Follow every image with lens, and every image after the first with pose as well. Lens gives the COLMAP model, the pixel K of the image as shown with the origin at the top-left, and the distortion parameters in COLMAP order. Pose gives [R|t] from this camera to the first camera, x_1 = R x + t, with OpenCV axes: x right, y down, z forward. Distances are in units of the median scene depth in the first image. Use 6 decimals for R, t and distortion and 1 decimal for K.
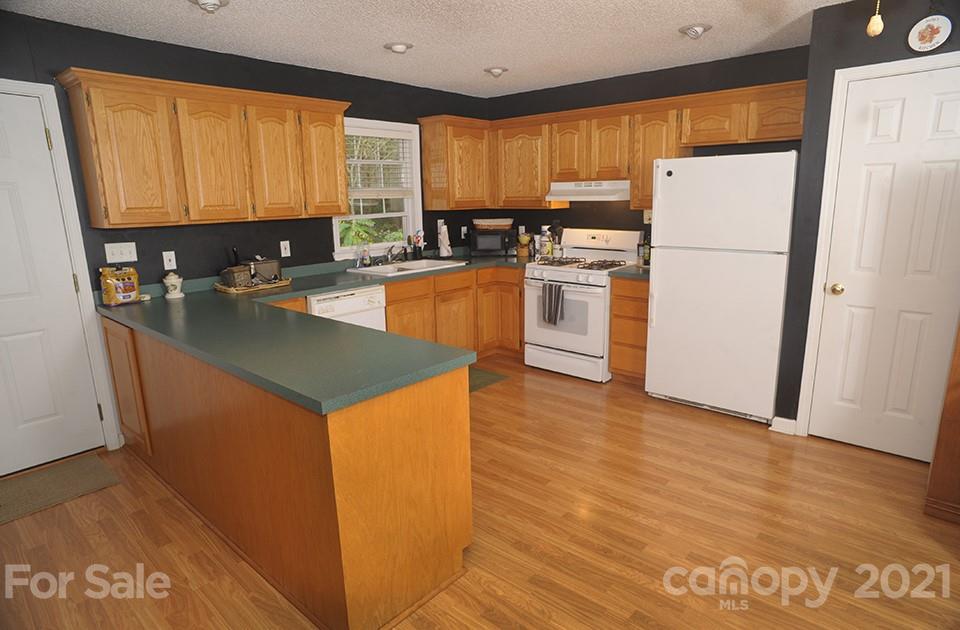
lens RADIAL K [[540.2, 0, 487.4], [0, 540.2, 320.2], [0, 0, 1]] dist [-0.104644, 0.067210]
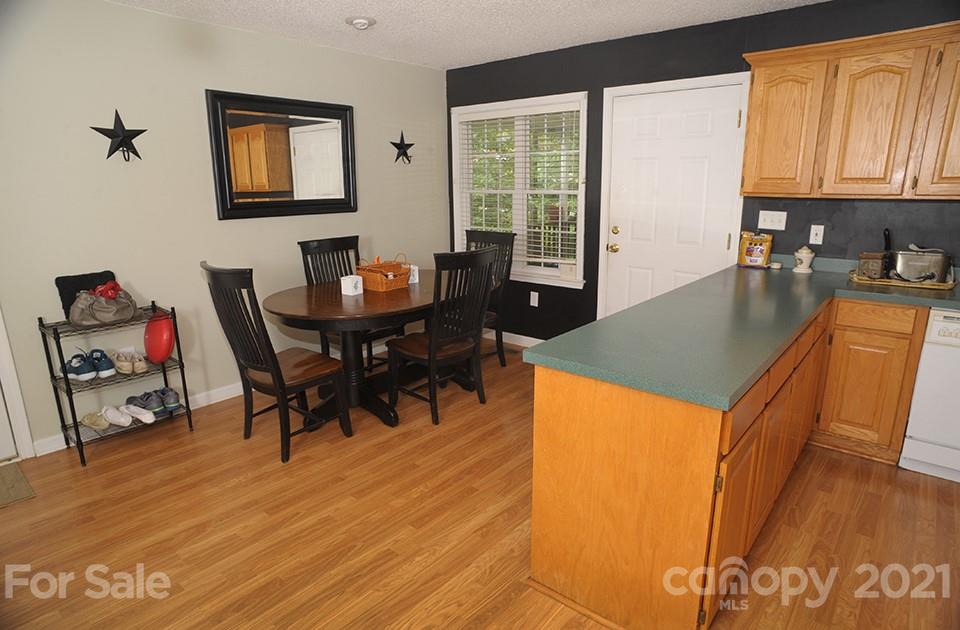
lens RADIAL K [[540.2, 0, 487.4], [0, 540.2, 320.2], [0, 0, 1]] dist [-0.104644, 0.067210]
pose [[0.049914, 0.267874, -0.962160, 0.350405], [-0.218516, 0.942950, 0.251190, -0.080065], [0.974556, 0.197710, 0.105601, 0.364456]]
